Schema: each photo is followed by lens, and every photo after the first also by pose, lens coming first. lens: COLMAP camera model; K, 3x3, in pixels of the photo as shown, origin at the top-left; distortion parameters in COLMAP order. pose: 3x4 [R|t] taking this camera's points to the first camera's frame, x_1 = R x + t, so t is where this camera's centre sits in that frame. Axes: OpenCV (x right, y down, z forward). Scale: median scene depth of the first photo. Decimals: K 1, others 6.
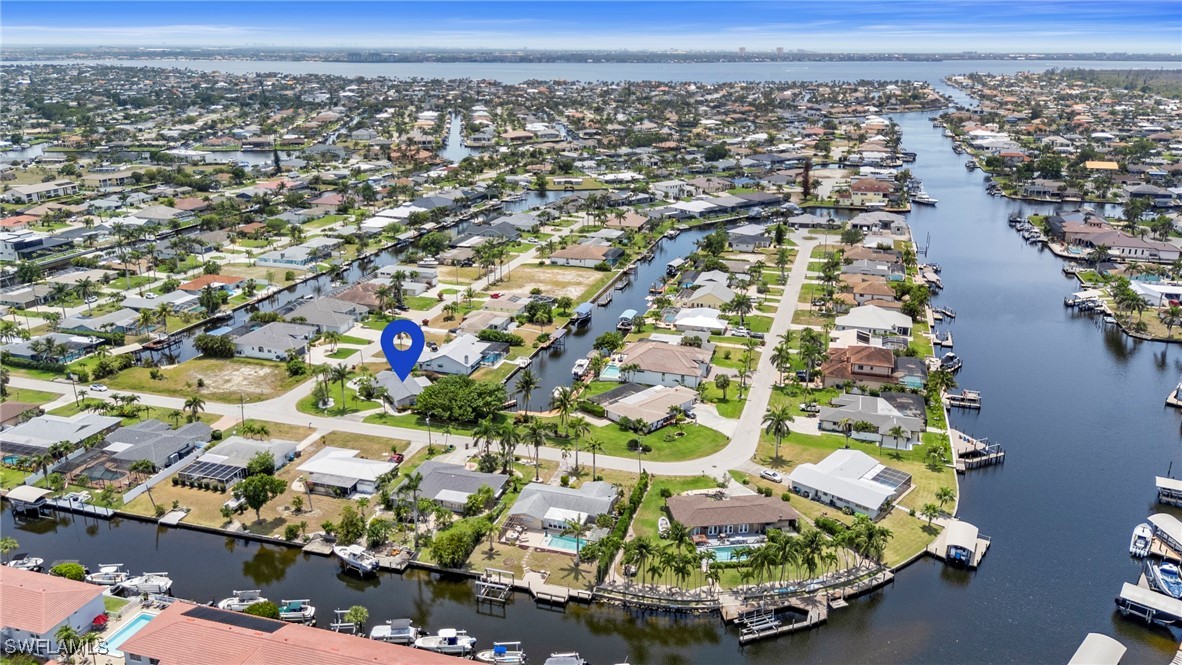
lens RADIAL K [[827.9, 0, 583.6], [0, 827.9, 340.5], [0, 0, 1]] dist [0.046818, -0.026070]
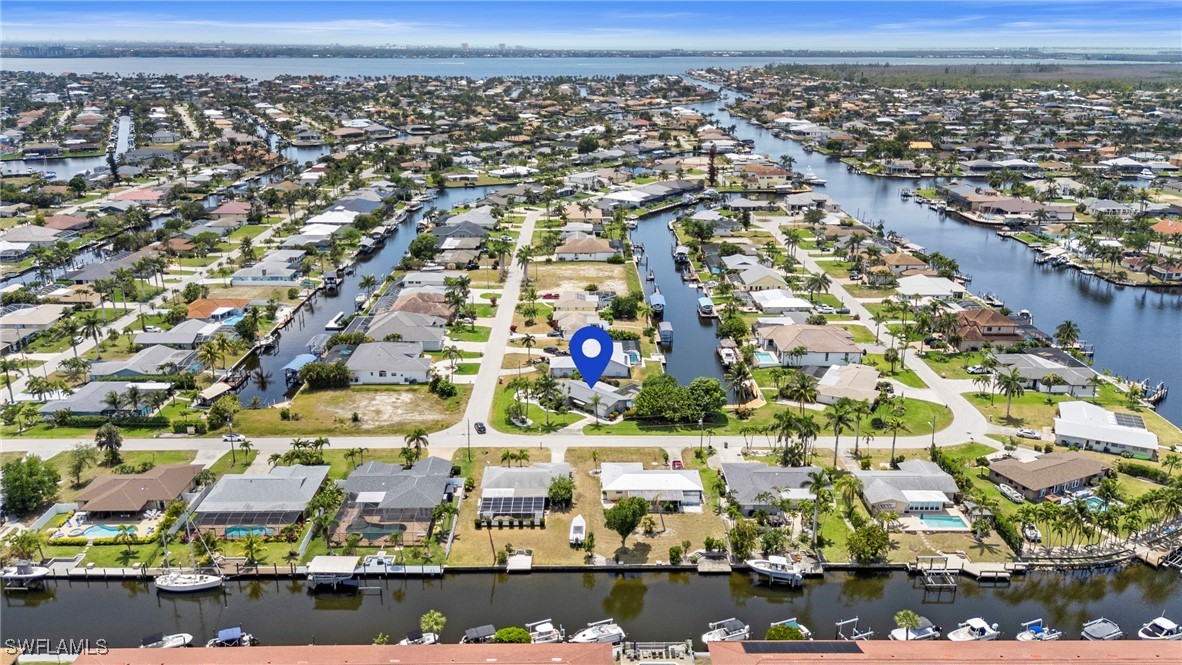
lens RADIAL K [[827.9, 0, 587.8], [0, 827.9, 324.9], [0, 0, 1]] dist [0.046818, -0.026070]
pose [[0.957006, -0.091637, 0.275212, -0.389353], [0.094884, 0.995487, 0.001523, -0.020555], [-0.274110, 0.024656, 0.961382, 0.076690]]
